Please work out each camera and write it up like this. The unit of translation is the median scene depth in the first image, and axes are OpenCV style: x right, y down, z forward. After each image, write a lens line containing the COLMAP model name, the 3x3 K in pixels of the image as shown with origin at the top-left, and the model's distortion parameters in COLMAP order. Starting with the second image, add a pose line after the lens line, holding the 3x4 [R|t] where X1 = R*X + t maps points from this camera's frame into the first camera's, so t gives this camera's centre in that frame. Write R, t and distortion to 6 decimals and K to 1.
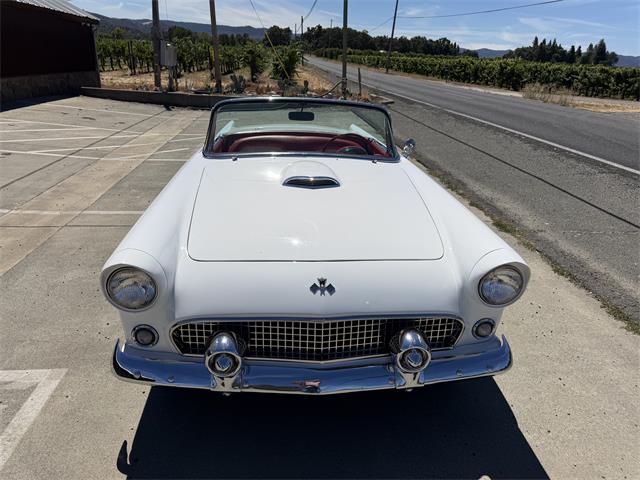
lens RADIAL K [[470.1, 0, 320.0], [0, 470.1, 240.0], [0, 0, 1]] dist [-0.014442, 0.002614]
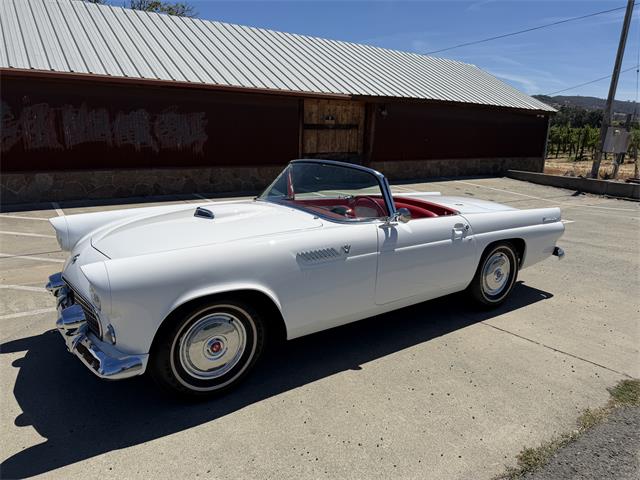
lens RADIAL K [[444.9, 0, 327.9], [0, 444.9, 250.3], [0, 0, 1]] dist [0.116380, -0.161143]
pose [[0.514898, 0.180867, -0.837954, 0.219955], [-0.308966, 0.950948, 0.015406, -0.027385], [0.799638, 0.250966, 0.545523, 0.112976]]
